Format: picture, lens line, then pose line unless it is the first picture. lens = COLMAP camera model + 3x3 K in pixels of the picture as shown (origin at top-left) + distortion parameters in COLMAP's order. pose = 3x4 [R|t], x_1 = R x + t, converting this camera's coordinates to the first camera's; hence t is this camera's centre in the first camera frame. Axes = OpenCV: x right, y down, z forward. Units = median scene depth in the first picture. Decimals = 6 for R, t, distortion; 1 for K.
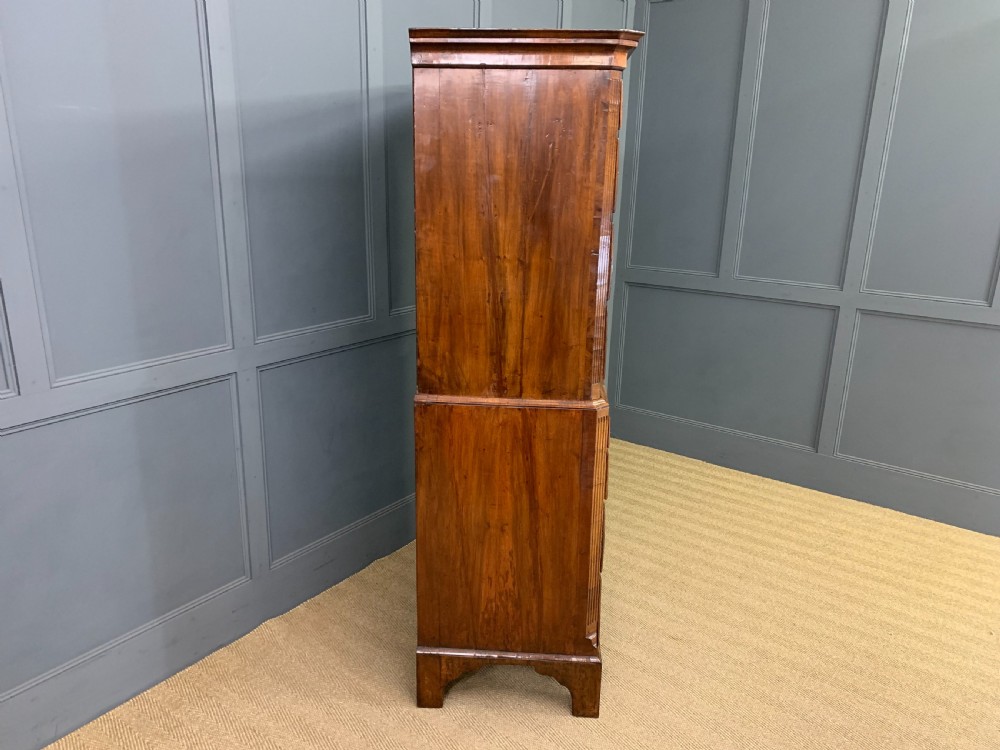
lens RADIAL K [[769.5, 0, 494.2], [0, 769.5, 383.3], [0, 0, 1]] dist [0.044869, -0.045194]
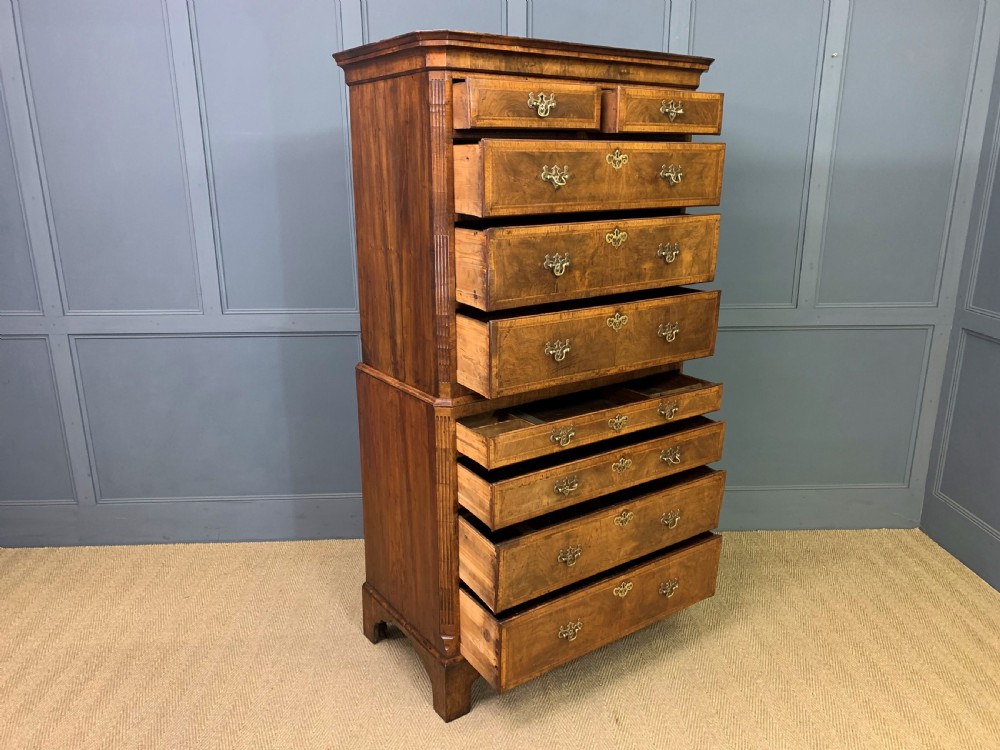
lens RADIAL K [[769.5, 0, 502.9], [0, 769.5, 384.8], [0, 0, 1]] dist [0.044869, -0.045194]
pose [[0.634373, 0.197404, -0.747397, 0.932107], [-0.211591, 0.974262, 0.077730, -0.090689], [0.743505, 0.108833, 0.659815, 0.394171]]
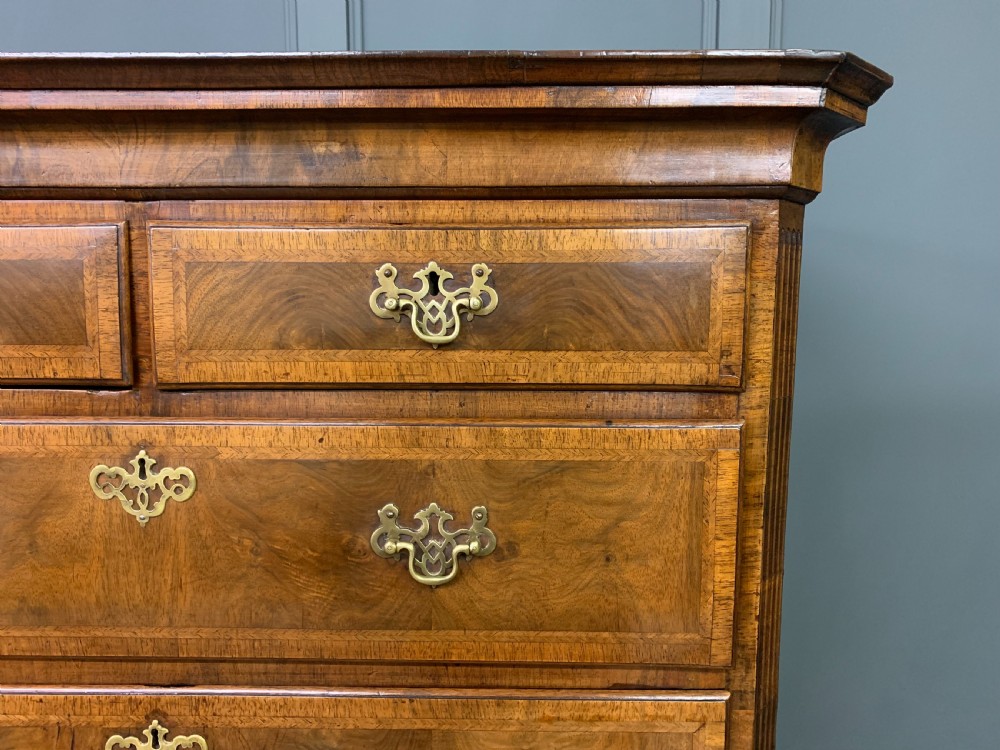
lens RADIAL K [[769.5, 0, 484.3], [0, 769.5, 373.3], [0, 0, 1]] dist [0.044869, -0.045194]
pose [[0.053106, 0.081345, -0.995270, 0.433477], [-0.287601, 0.955692, 0.062765, -0.415195], [0.956277, 0.282907, 0.074148, 1.204702]]
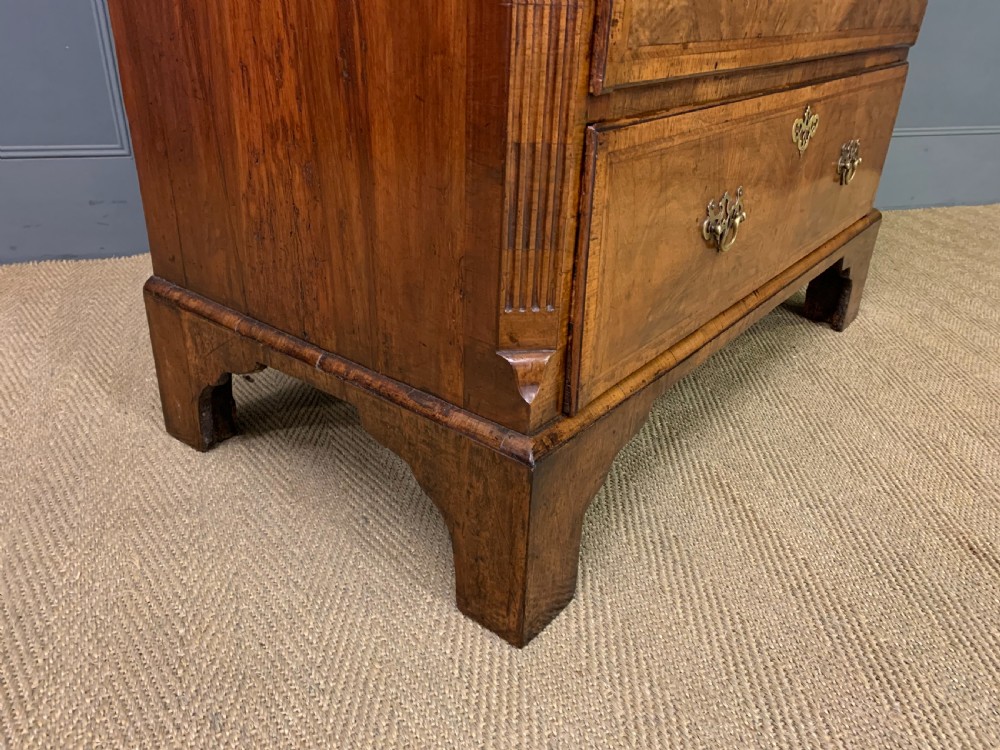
lens RADIAL K [[769.5, 0, 500.7], [0, 769.5, 377.4], [0, 0, 1]] dist [0.044869, -0.045194]
pose [[0.826417, 0.267571, -0.495420, 0.274388], [-0.186406, 0.960271, 0.207686, 0.306770], [0.531308, -0.079285, 0.843460, 0.846472]]
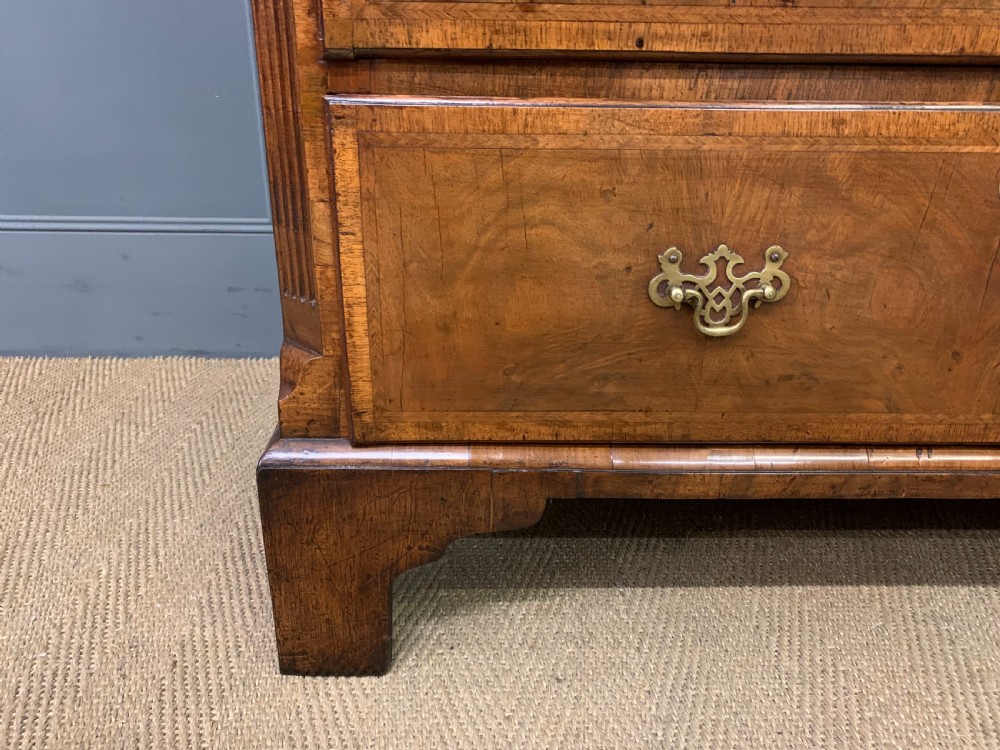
lens RADIAL K [[769.5, 0, 493.1], [0, 769.5, 379.4], [0, 0, 1]] dist [0.044869, -0.045194]
pose [[0.086003, 0.393651, -0.915228, 0.382971], [-0.306957, 0.884414, 0.351553, 0.254639], [0.947830, 0.250701, 0.196896, 1.106678]]
